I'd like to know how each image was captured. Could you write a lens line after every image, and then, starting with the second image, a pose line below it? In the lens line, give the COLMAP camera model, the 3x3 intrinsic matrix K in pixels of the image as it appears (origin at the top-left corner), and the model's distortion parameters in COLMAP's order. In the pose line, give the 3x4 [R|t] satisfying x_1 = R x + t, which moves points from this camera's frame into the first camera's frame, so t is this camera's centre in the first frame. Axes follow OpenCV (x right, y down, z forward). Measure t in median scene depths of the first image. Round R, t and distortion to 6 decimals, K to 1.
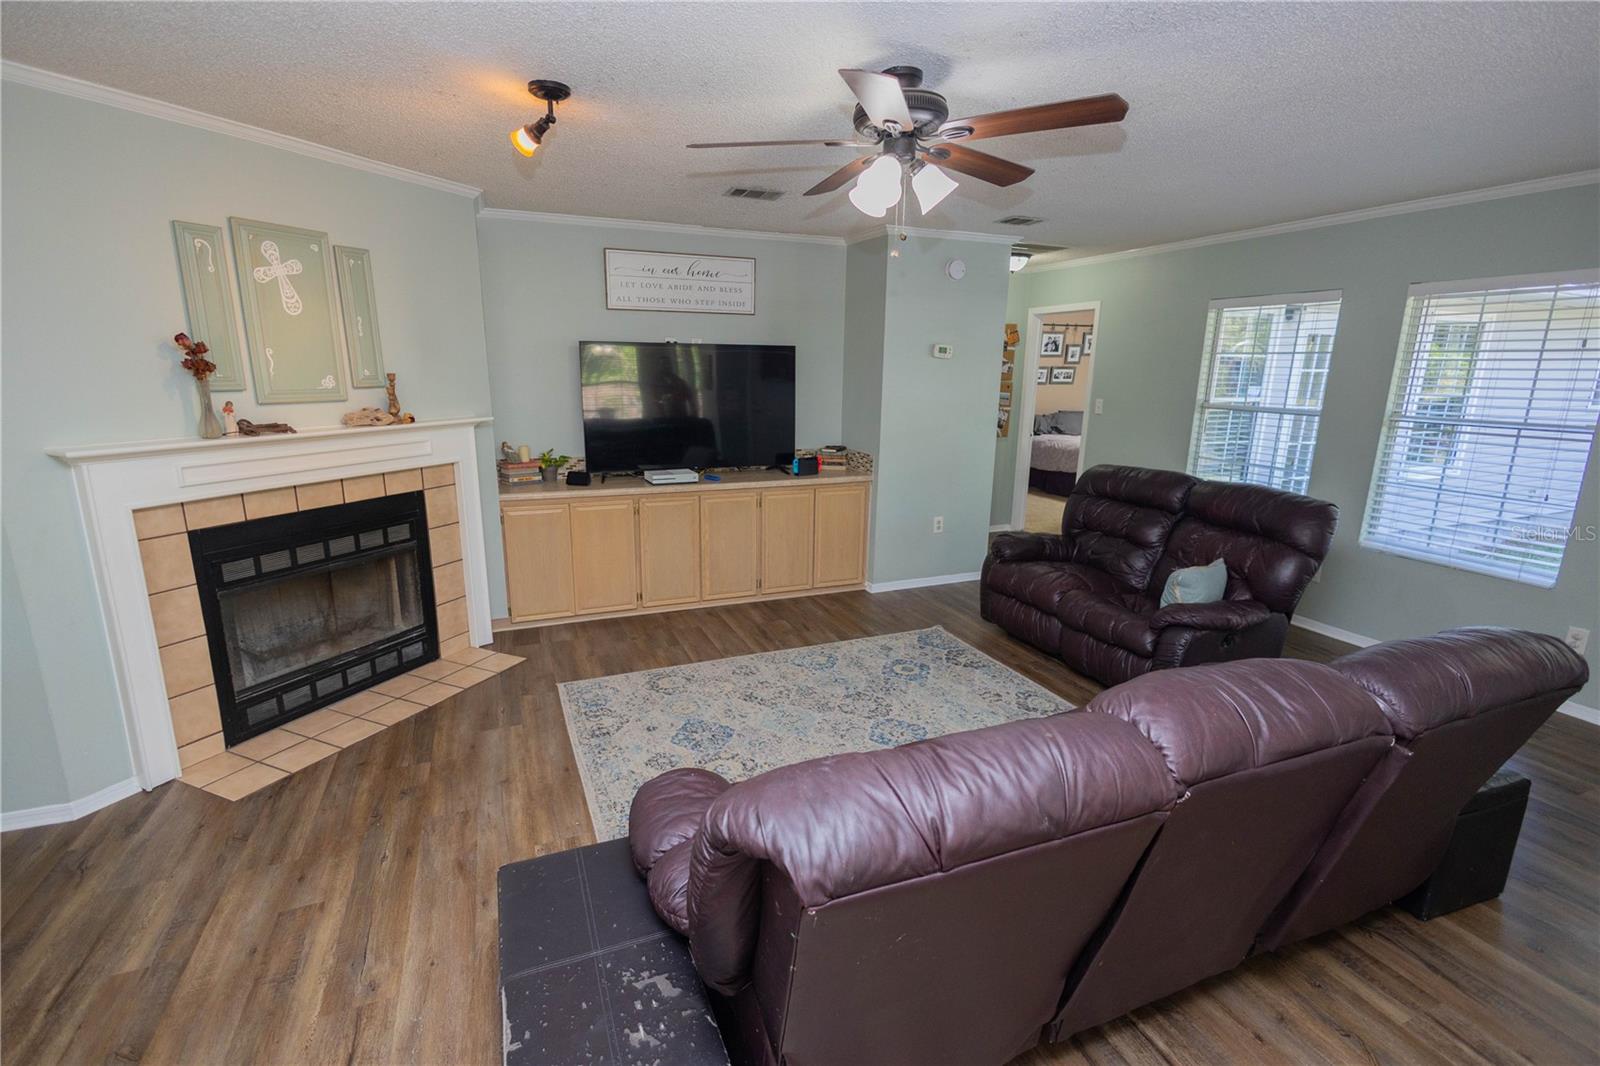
lens RADIAL K [[733.9, 0, 798.0], [0, 733.9, 535.5], [0, 0, 1]] dist [0.009516, -0.000699]
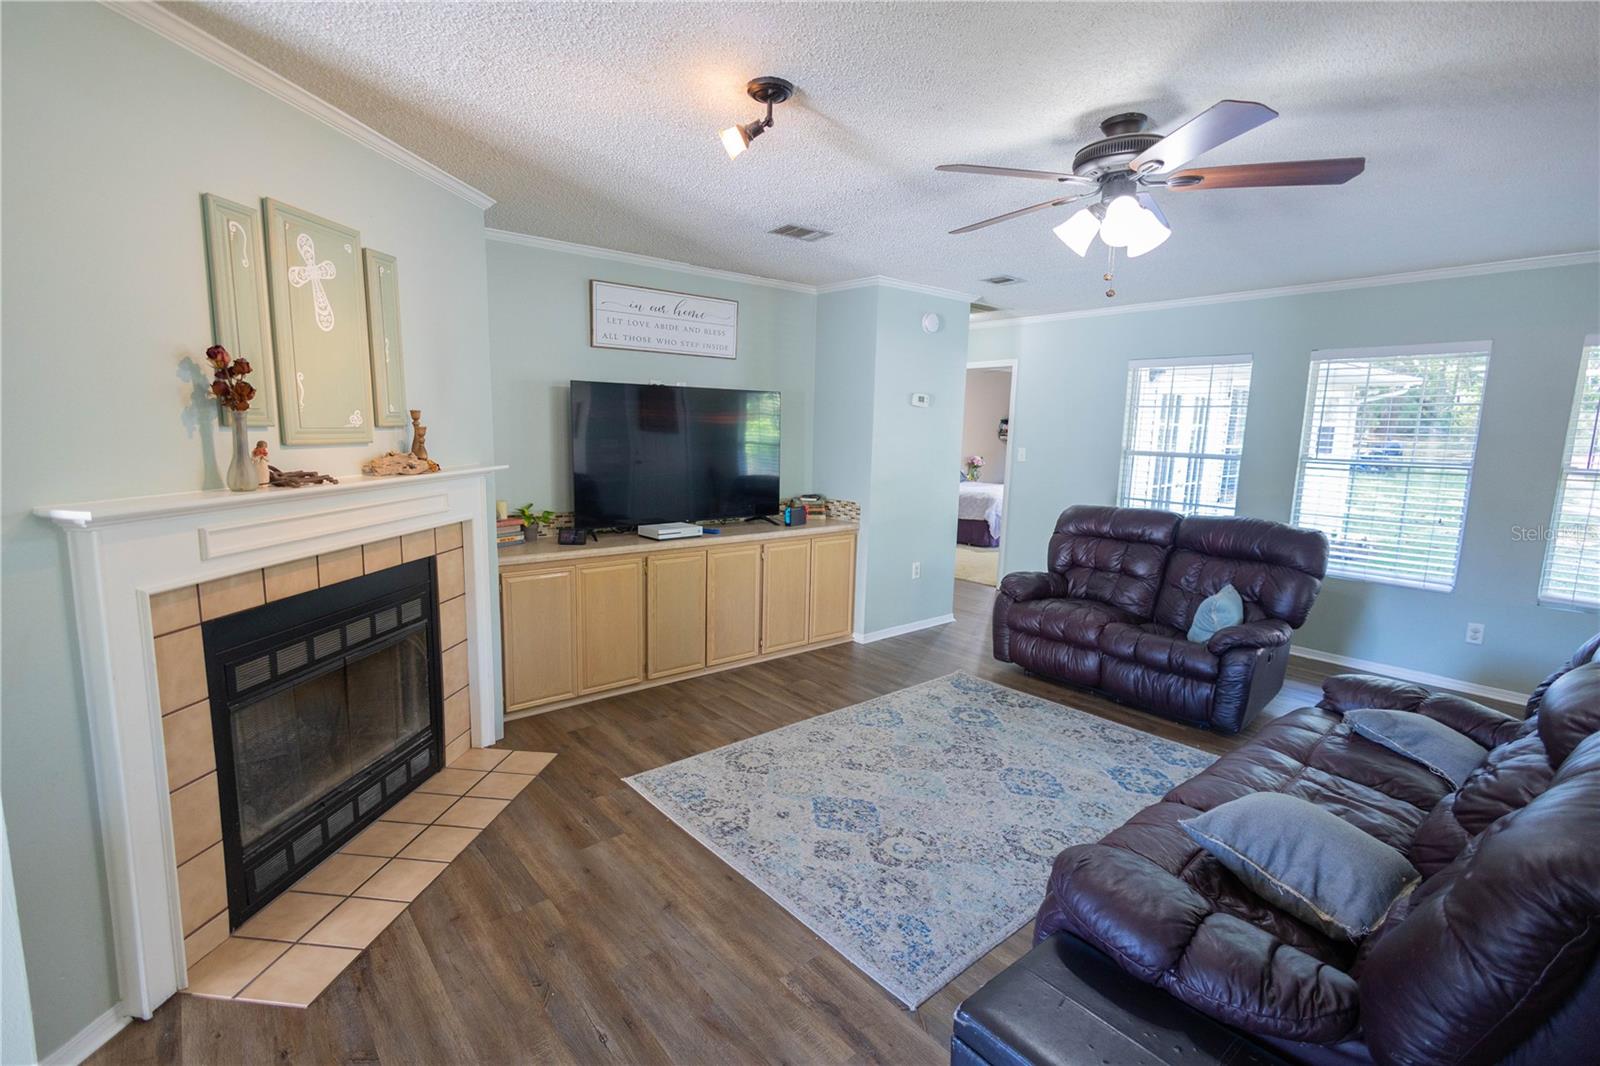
lens RADIAL K [[733.9, 0, 798.0], [0, 733.9, 535.5], [0, 0, 1]] dist [0.009516, -0.000699]
pose [[0.955492, -0.036682, 0.292727, -0.367316], [0.058633, 0.996058, -0.066568, -0.006495], [-0.289131, 0.080769, 0.953876, 0.119260]]
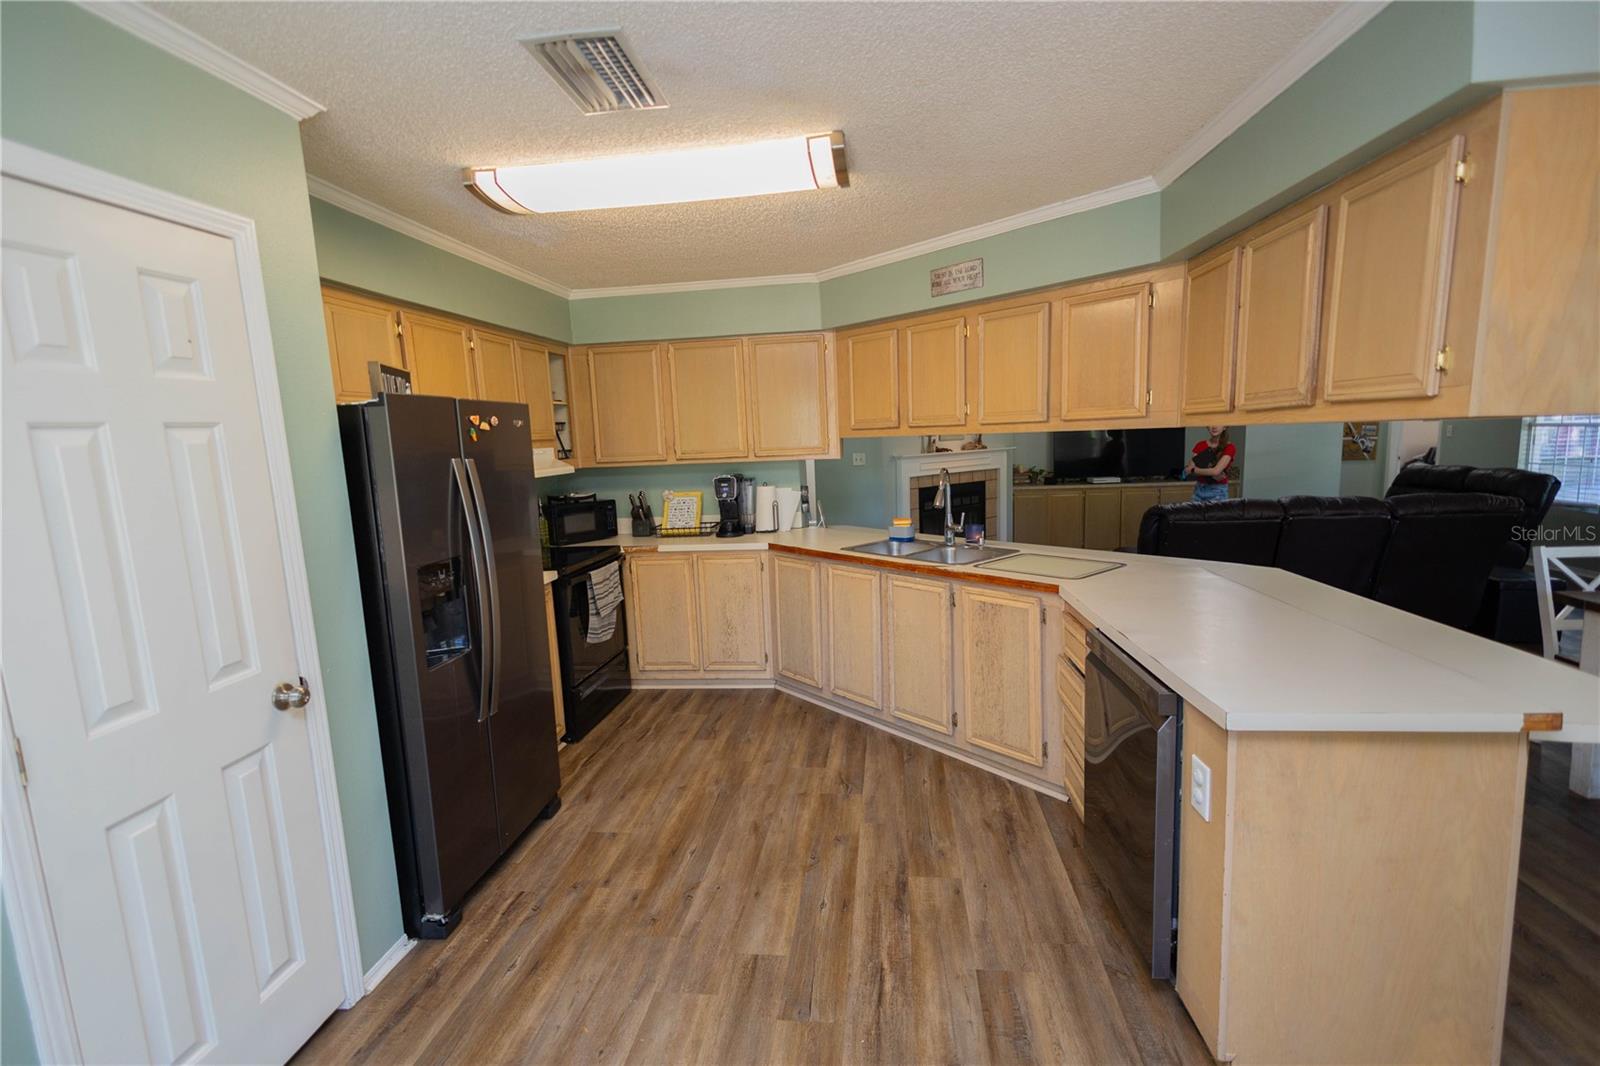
lens RADIAL K [[733.9, 0, 798.0], [0, 733.9, 535.5], [0, 0, 1]] dist [0.009516, -0.000699]
pose [[0.872524, 0.022991, -0.488029, 0.067027], [-0.064470, 0.995575, -0.068362, 0.282205], [0.484298, 0.091111, 0.870146, -1.129032]]
